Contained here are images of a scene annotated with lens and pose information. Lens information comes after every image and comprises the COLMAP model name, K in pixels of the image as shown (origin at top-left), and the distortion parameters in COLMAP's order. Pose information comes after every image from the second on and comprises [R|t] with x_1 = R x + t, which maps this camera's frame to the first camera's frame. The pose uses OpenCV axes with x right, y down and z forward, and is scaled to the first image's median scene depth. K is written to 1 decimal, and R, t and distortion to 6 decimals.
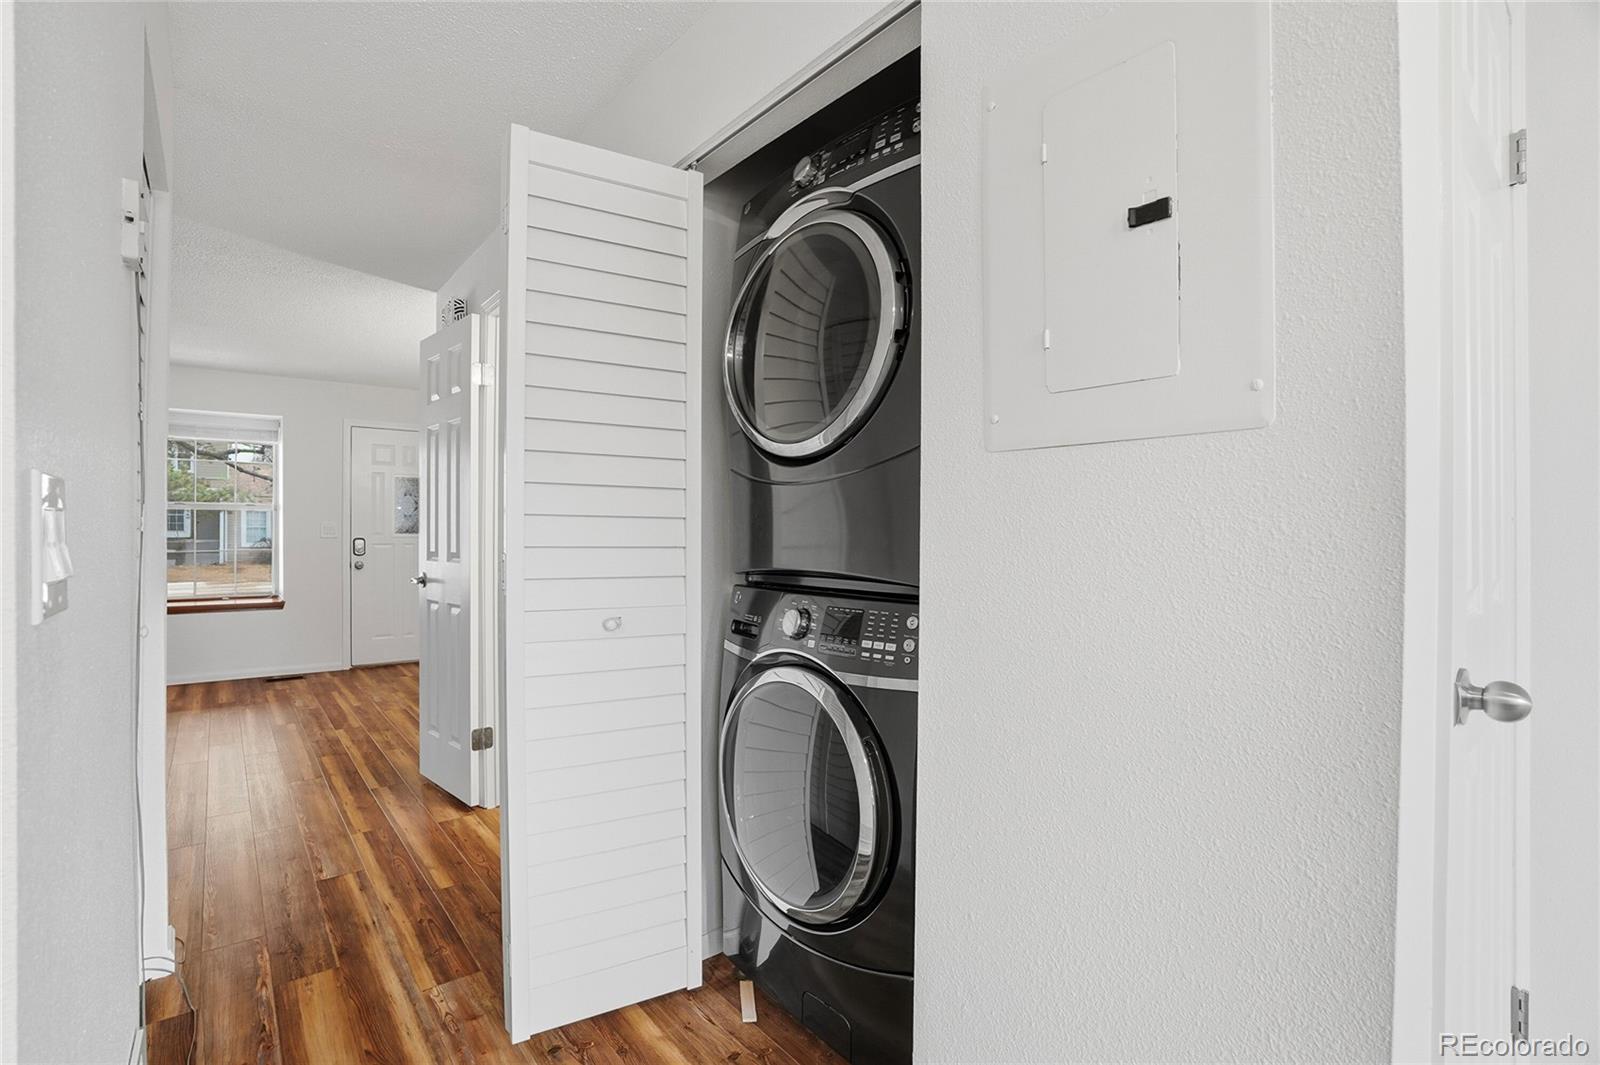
lens RADIAL K [[748.6, 0, 796.1], [0, 748.6, 532.6], [0, 0, 1]] dist [-0.074261, 0.033023]
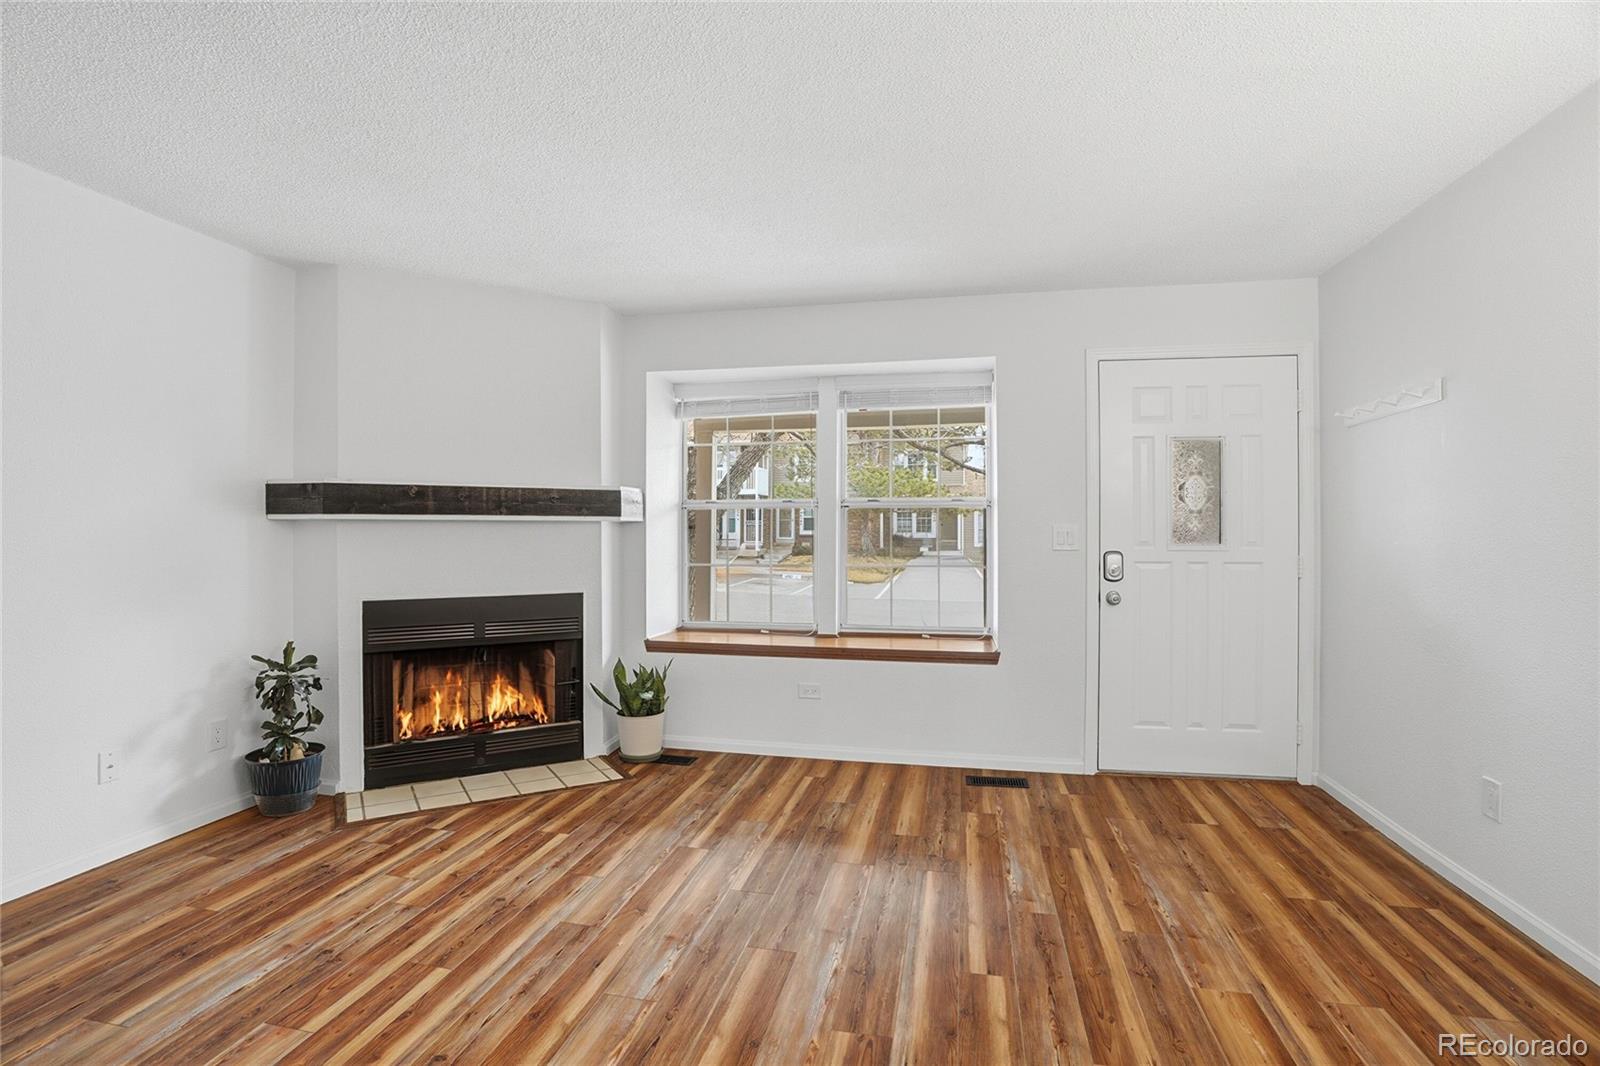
lens RADIAL K [[748.6, 0, 796.1], [0, 748.6, 533.1], [0, 0, 1]] dist [-0.074261, 0.033023]
pose [[0.627316, -0.001164, -0.778764, -0.303324], [0.001719, 0.999999, -0.000109, -0.007045], [0.778763, -0.001271, 0.627317, 0.444989]]
